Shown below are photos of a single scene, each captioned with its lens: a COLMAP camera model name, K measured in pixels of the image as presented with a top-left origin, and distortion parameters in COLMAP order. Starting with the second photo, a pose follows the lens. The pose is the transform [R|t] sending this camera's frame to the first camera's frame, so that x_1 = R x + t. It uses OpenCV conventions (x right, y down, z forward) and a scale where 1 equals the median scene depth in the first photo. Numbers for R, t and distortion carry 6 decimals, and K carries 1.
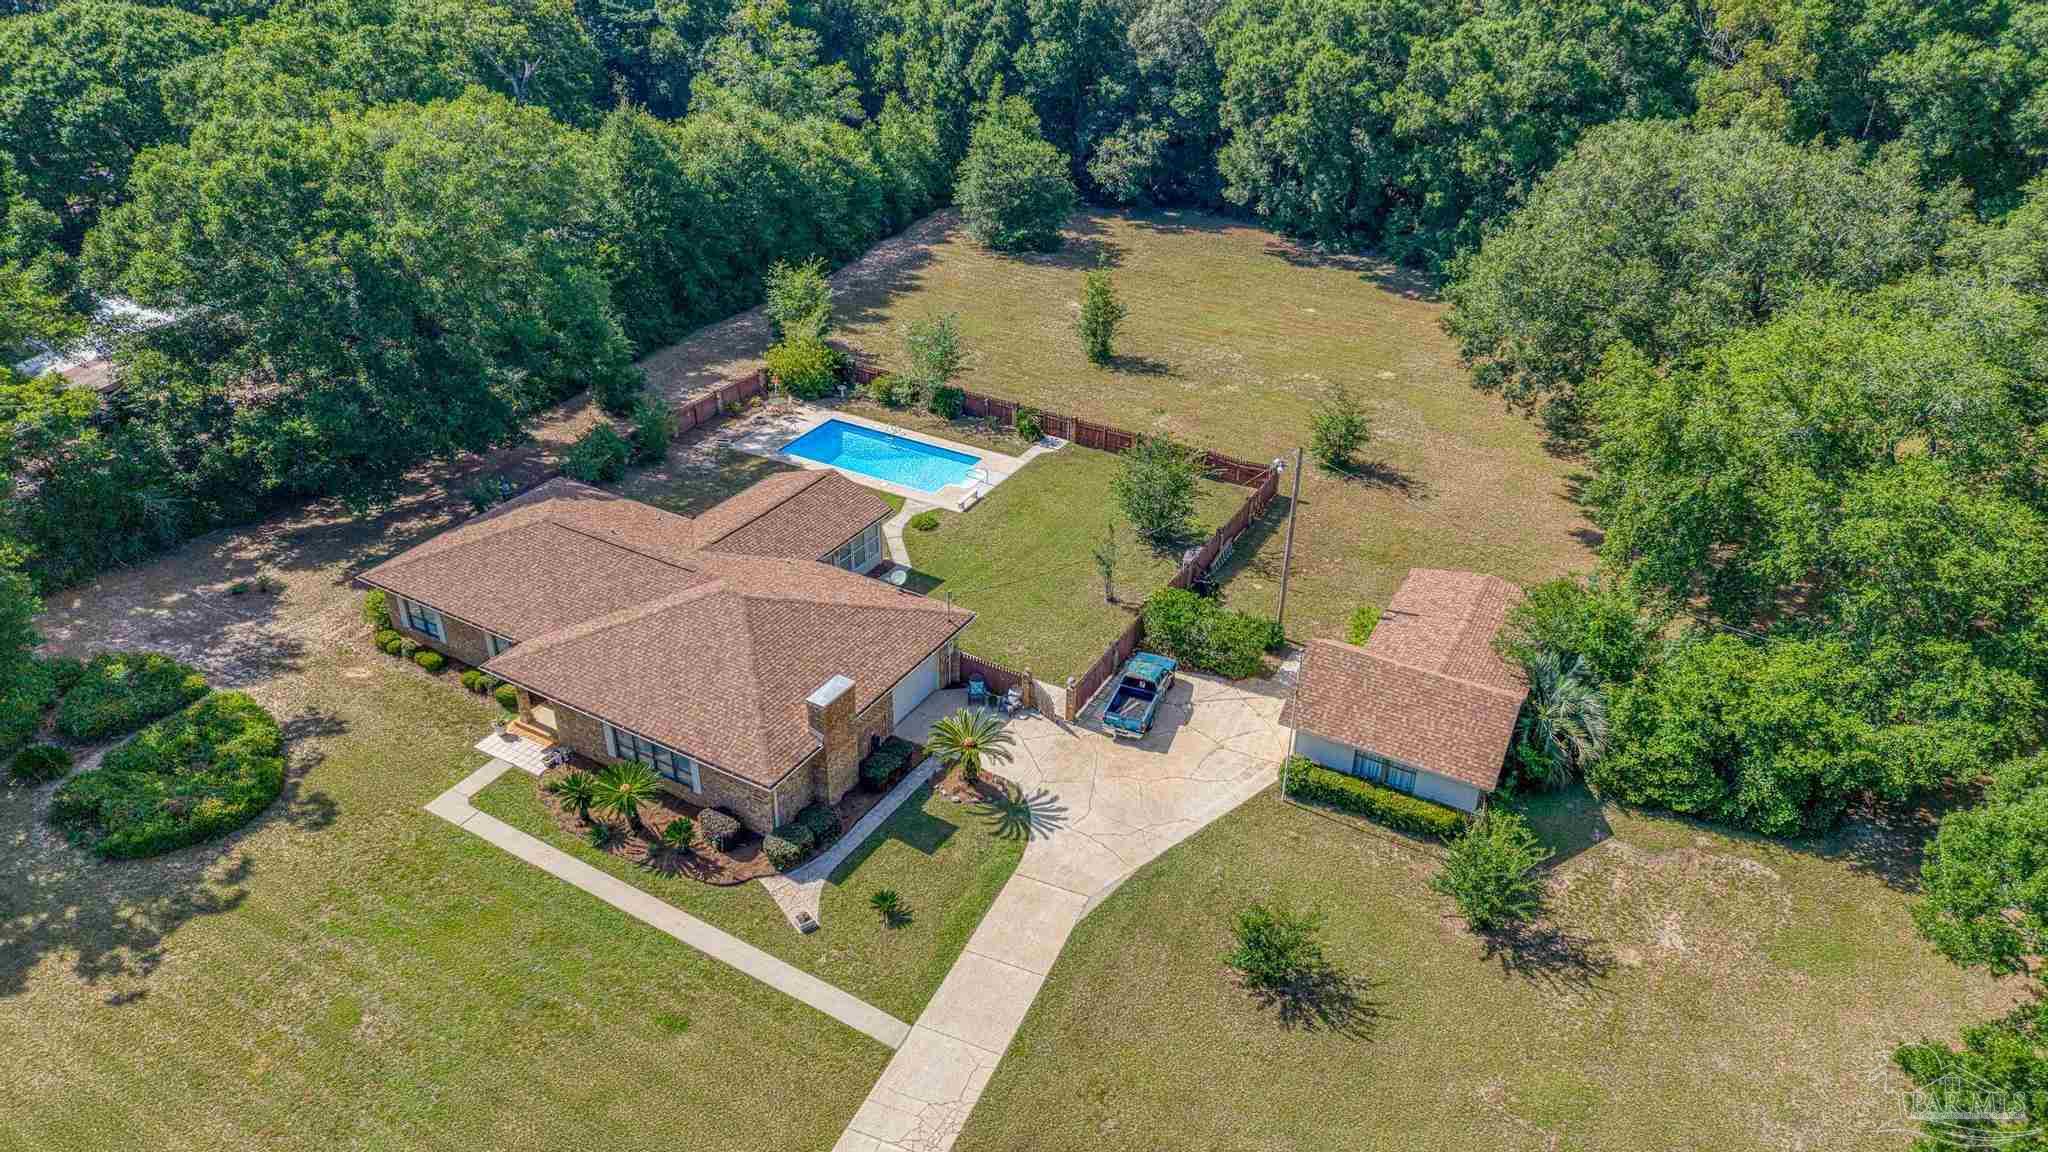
lens RADIAL K [[1368.7, 0, 1016.2], [0, 1368.7, 581.0], [0, 0, 1]] dist [0.029574, -0.020065]
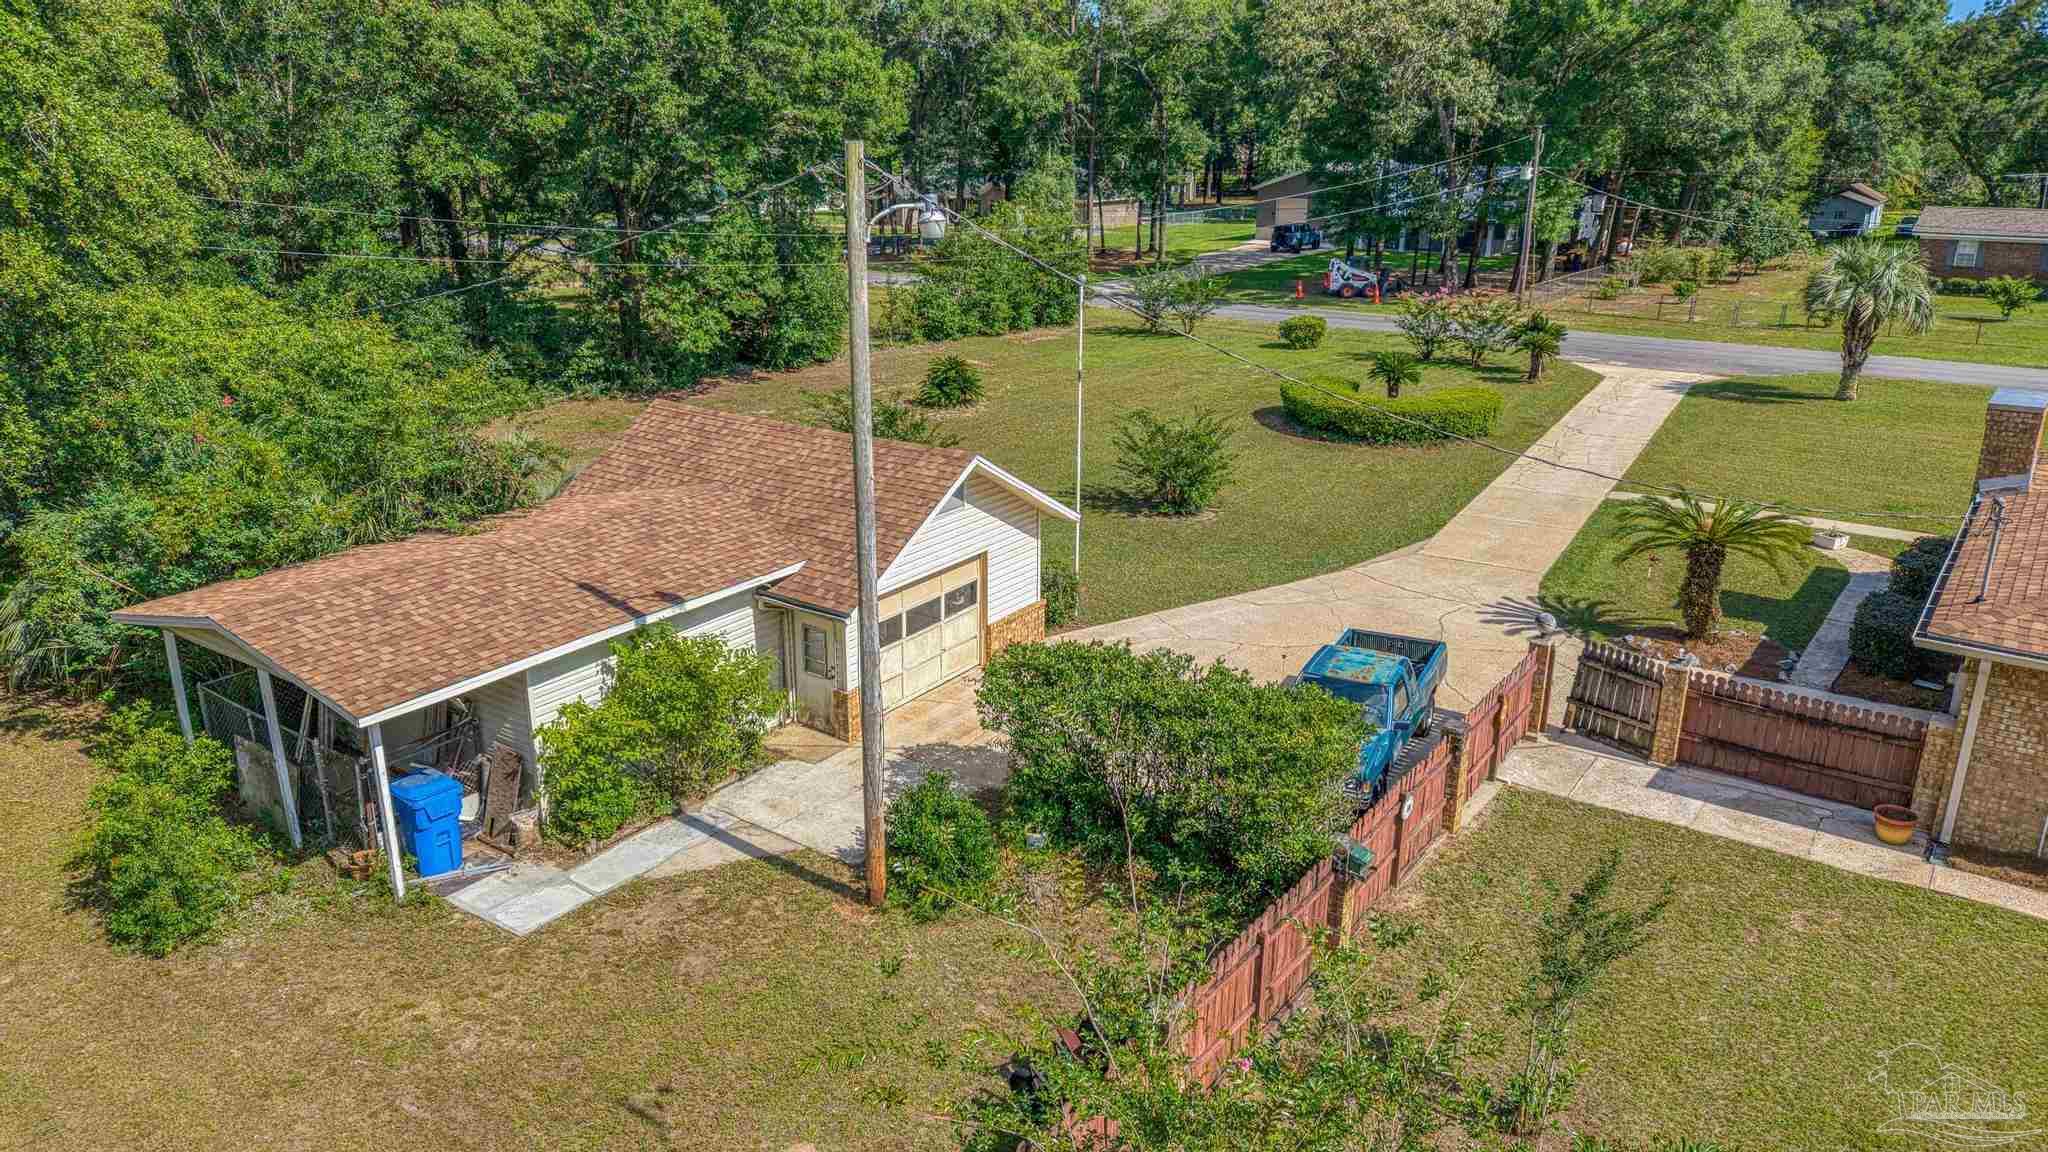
lens RADIAL K [[1403.9, 0, 1024.0], [0, 1403.9, 576.0], [0, 0, 1]] dist [0.029490, -0.017882]
pose [[-0.993983, -0.042916, 0.100776, 0.104810], [0.048025, 0.656140, 0.753110, -0.174736], [-0.098443, 0.753418, -0.650131, 0.890367]]
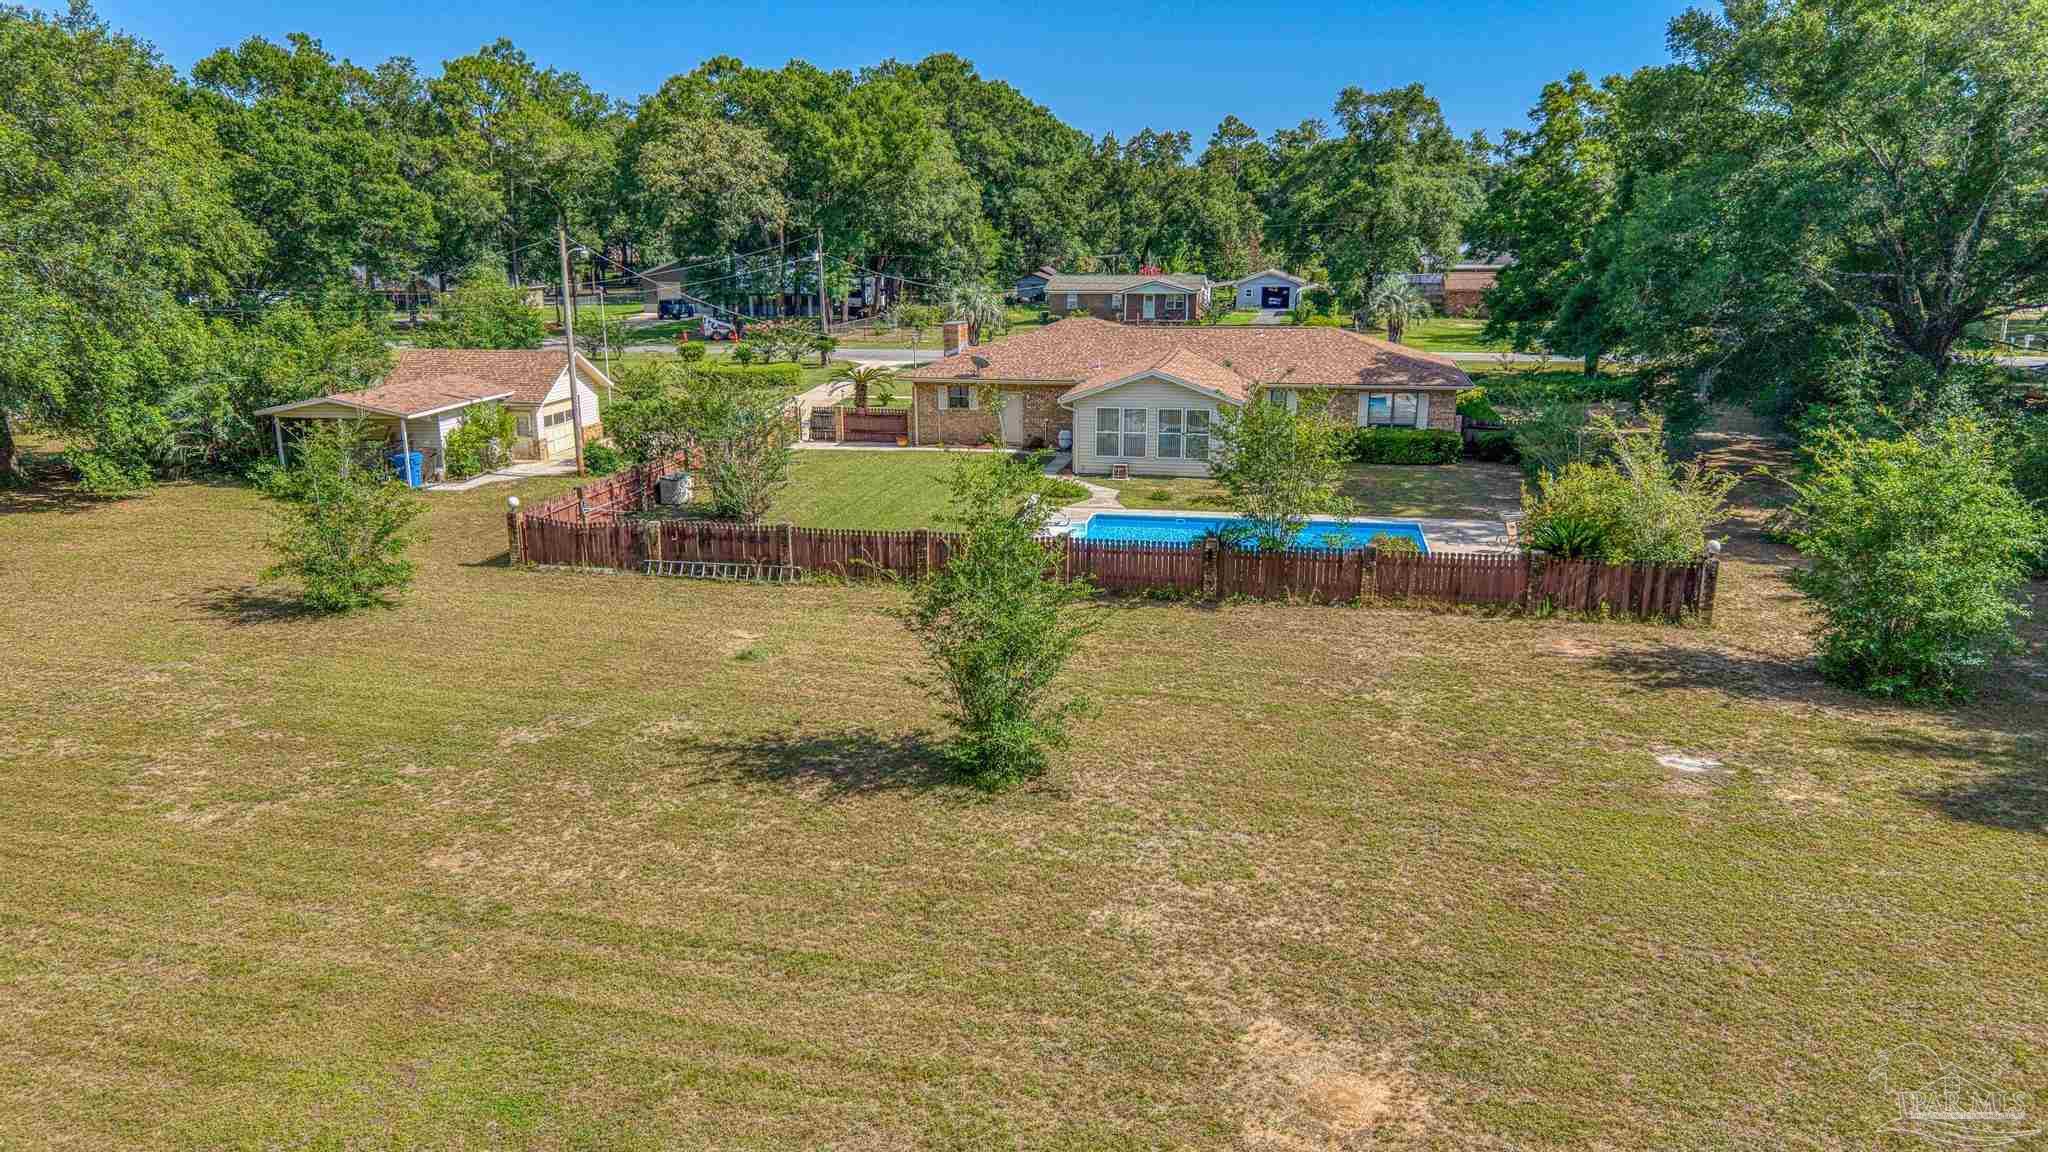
lens RADIAL K [[1350.8, 0, 1024.0], [0, 1350.8, 576.0], [0, 0, 1]] dist [0.082971, -0.166500]
pose [[-0.945569, 0.080826, -0.315224, 0.159029], [-0.168060, 0.708204, 0.685714, -0.437772], [0.278666, 0.701366, -0.656072, 1.328887]]
